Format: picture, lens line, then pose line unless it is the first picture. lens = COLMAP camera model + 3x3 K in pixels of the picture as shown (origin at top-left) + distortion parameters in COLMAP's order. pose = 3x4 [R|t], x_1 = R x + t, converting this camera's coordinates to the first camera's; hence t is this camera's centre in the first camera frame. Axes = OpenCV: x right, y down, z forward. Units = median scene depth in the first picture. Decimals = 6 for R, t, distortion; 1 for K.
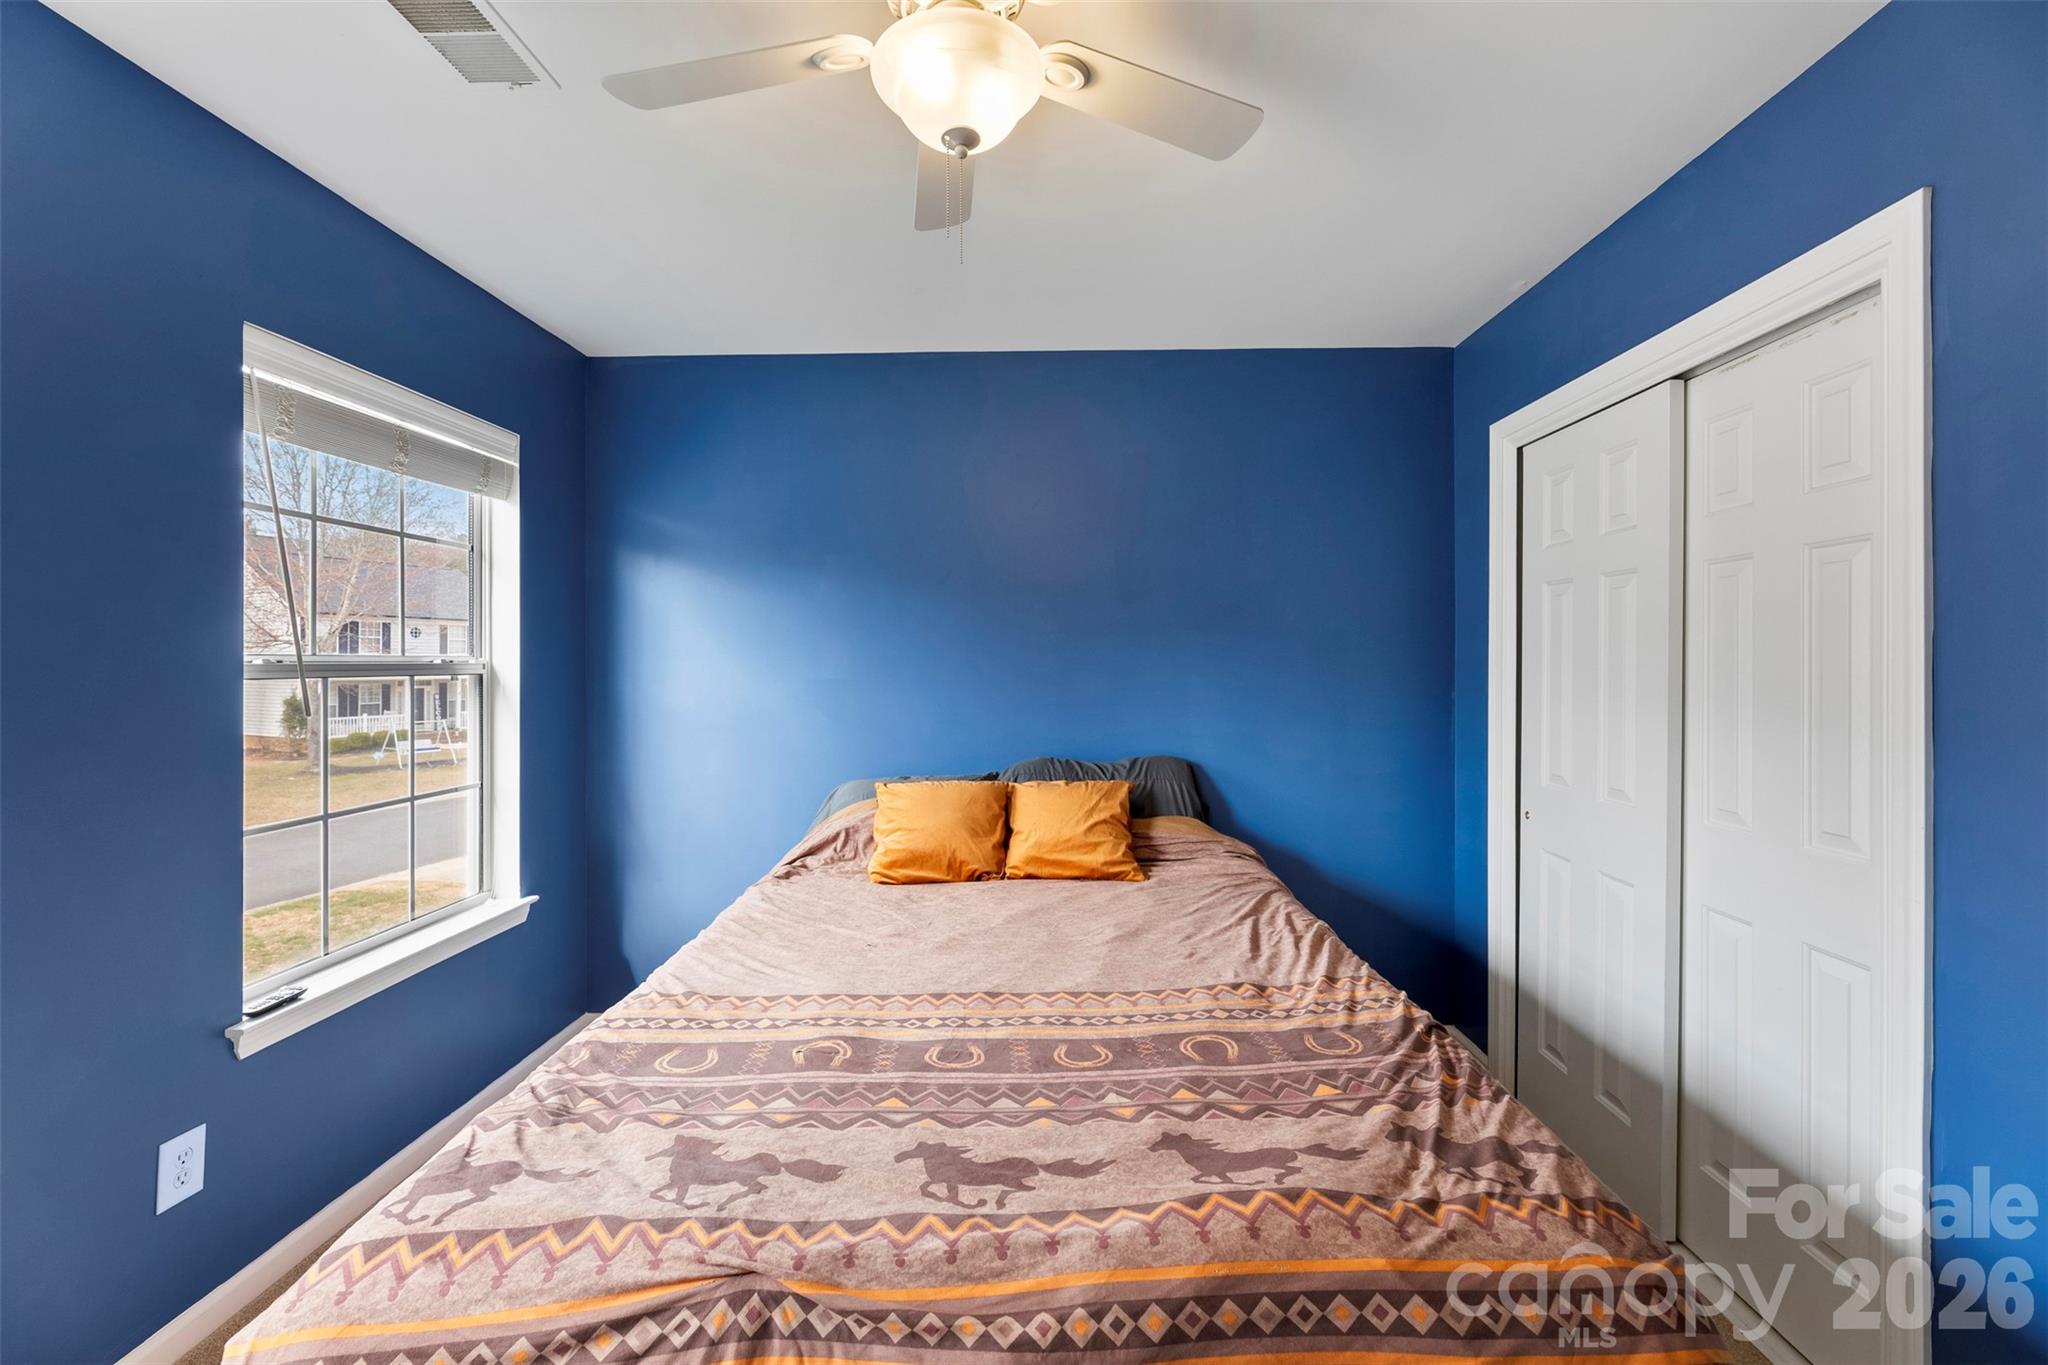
lens RADIAL K [[820.6, 0, 1023.9], [0, 820.6, 671.1], [0, 0, 1]] dist [-0.001425, 0.000068]
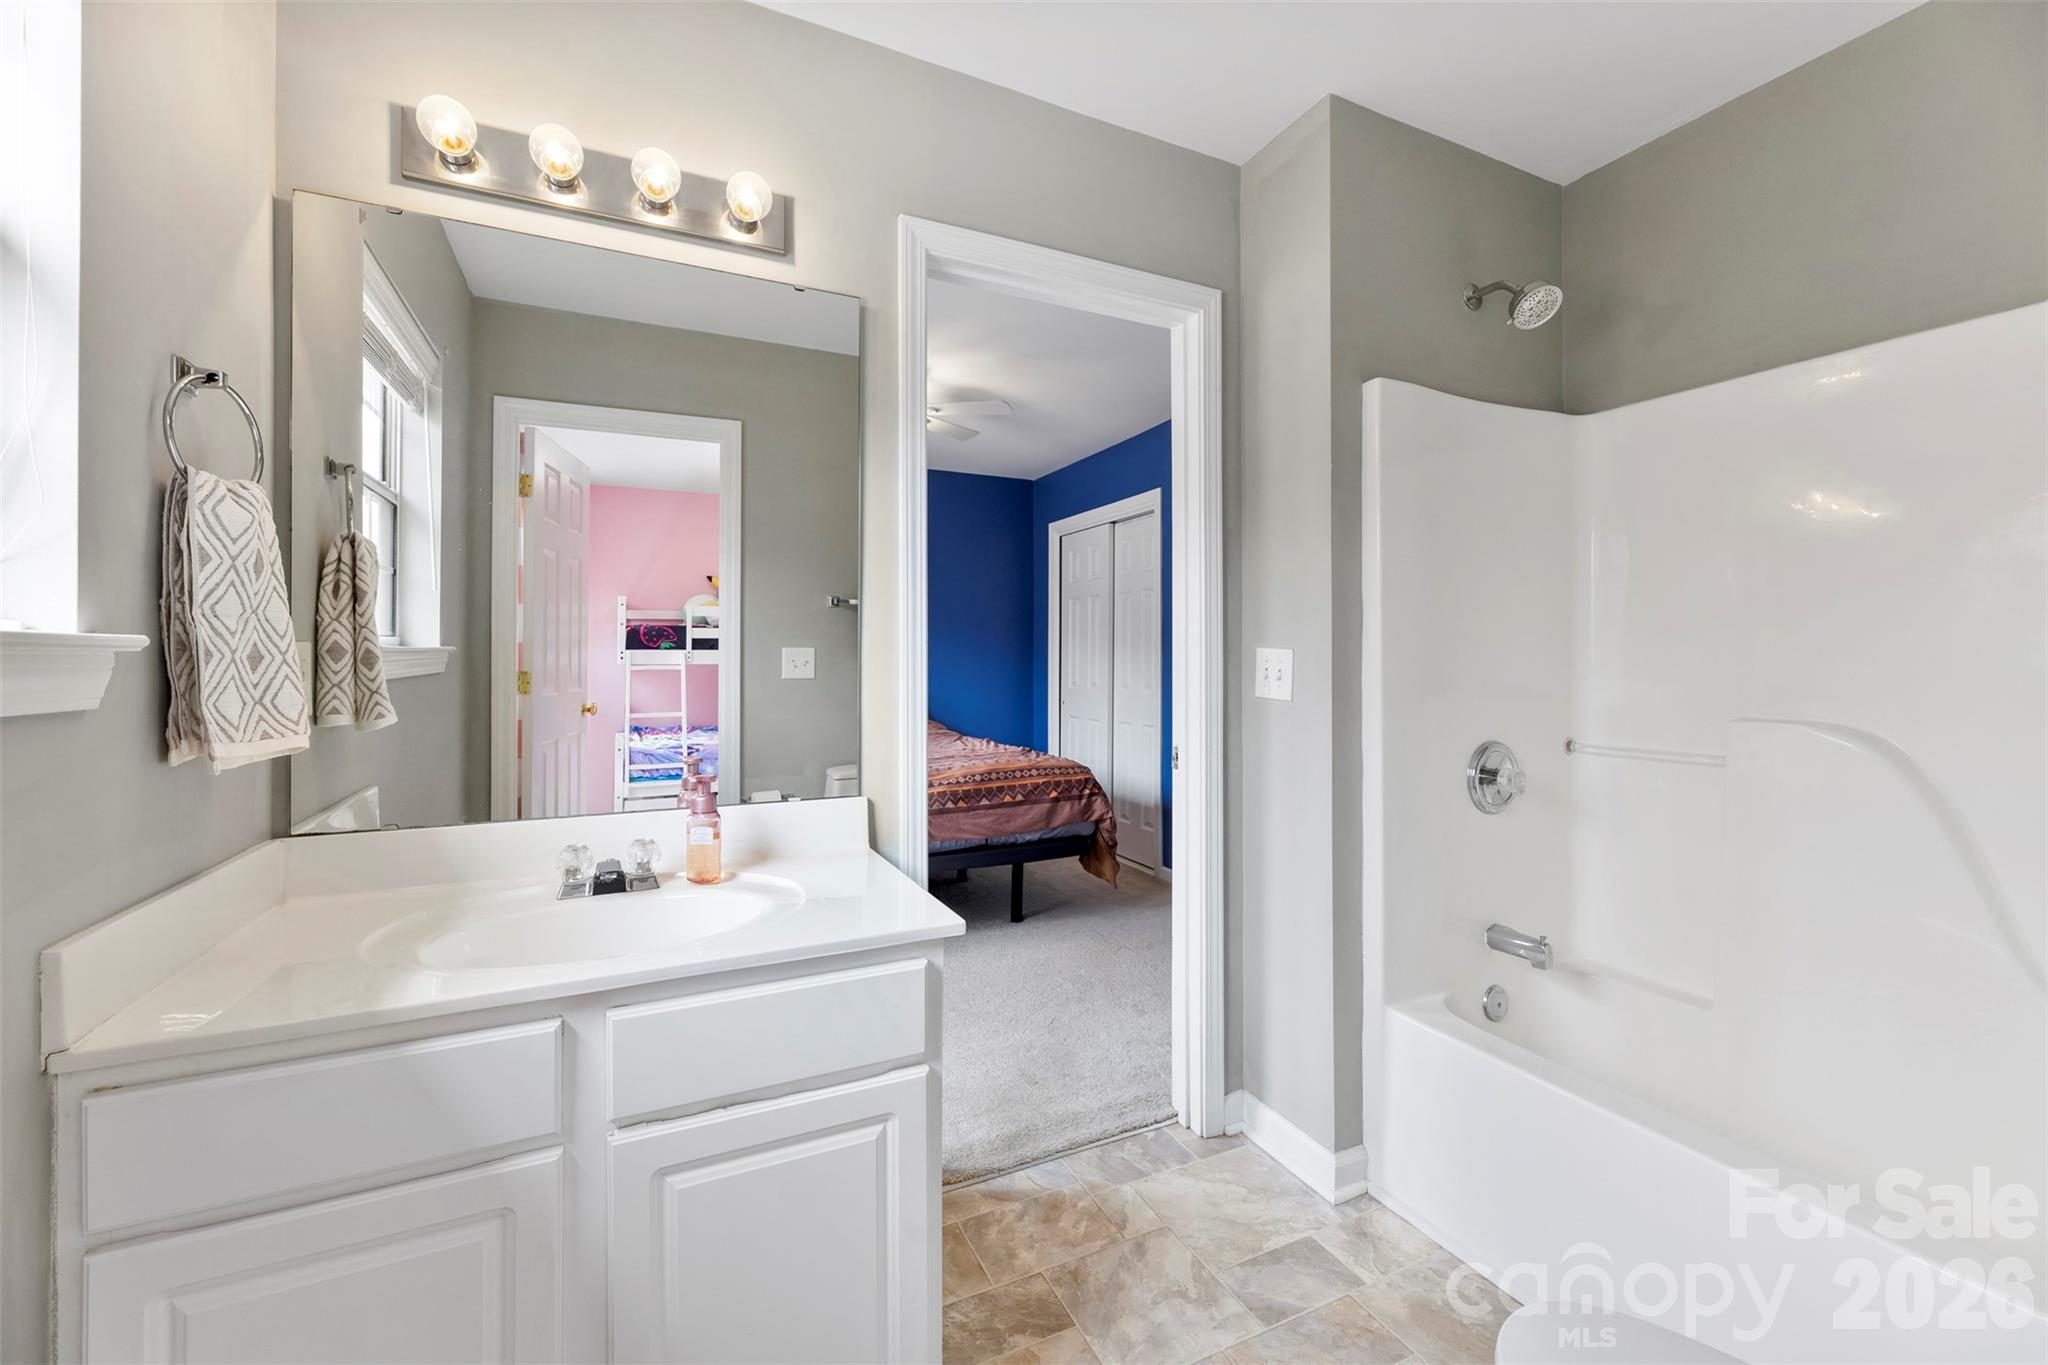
lens RADIAL K [[820.6, 0, 1023.9], [0, 820.6, 671.1], [0, 0, 1]] dist [-0.001425, 0.000068]
pose [[0.884872, -0.004324, 0.465814, -0.817962], [0.000695, 0.999968, 0.007961, 0.116155], [-0.465834, -0.006720, 0.884847, -1.450899]]
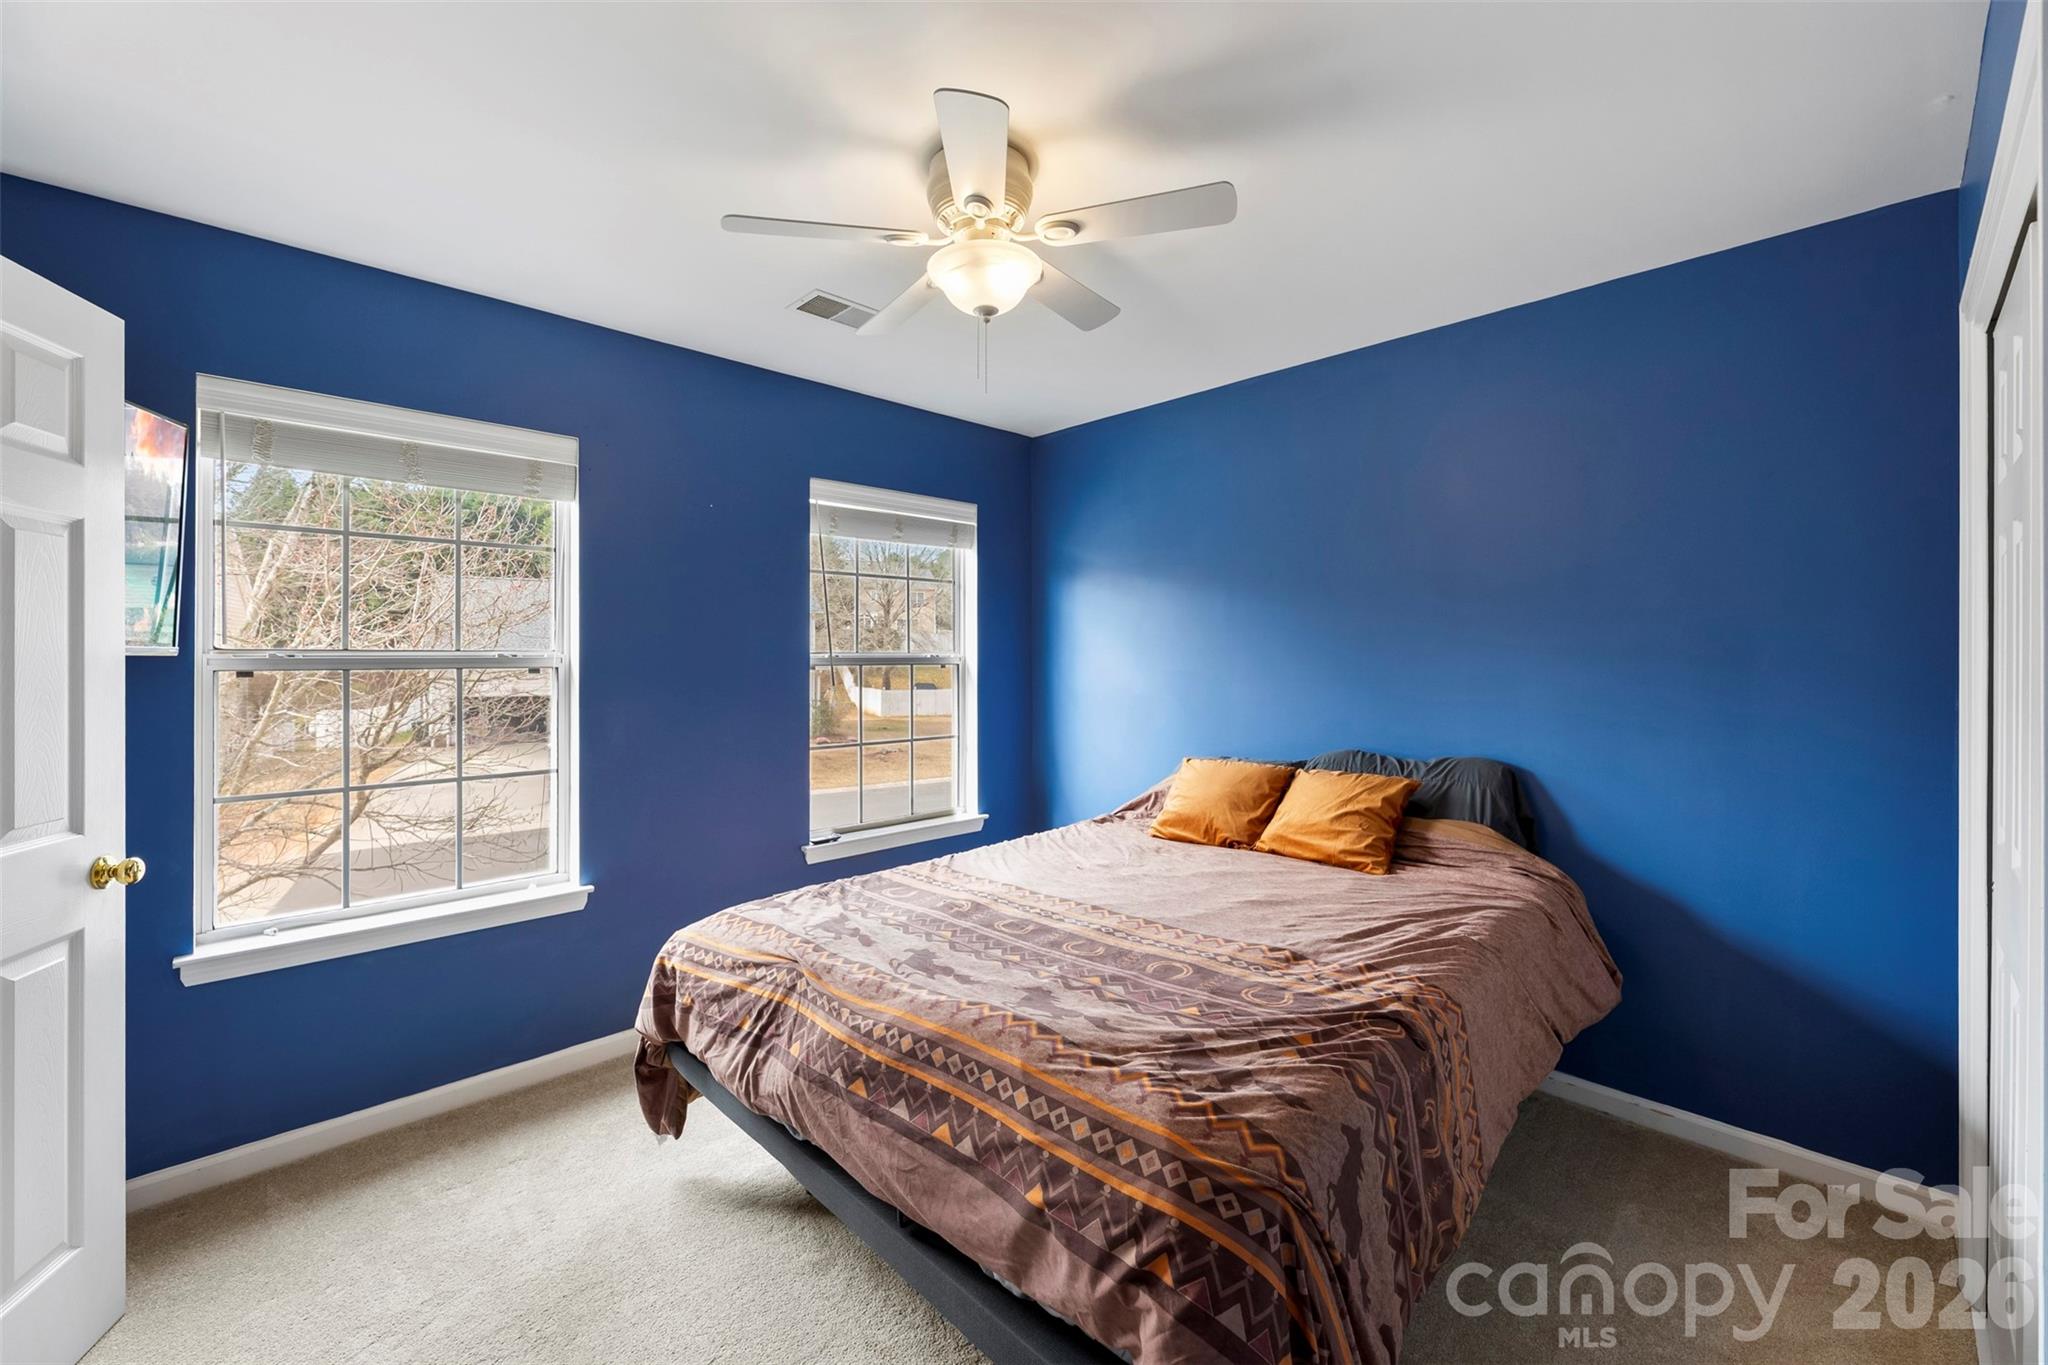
lens RADIAL K [[820.6, 0, 1023.9], [0, 820.6, 671.1], [0, 0, 1]] dist [-0.001425, 0.000068]
pose [[0.719695, 0.012059, -0.694185, 0.790174], [-0.007272, 0.999925, 0.009831, 0.000636], [0.694252, -0.002027, 0.719729, -0.030907]]
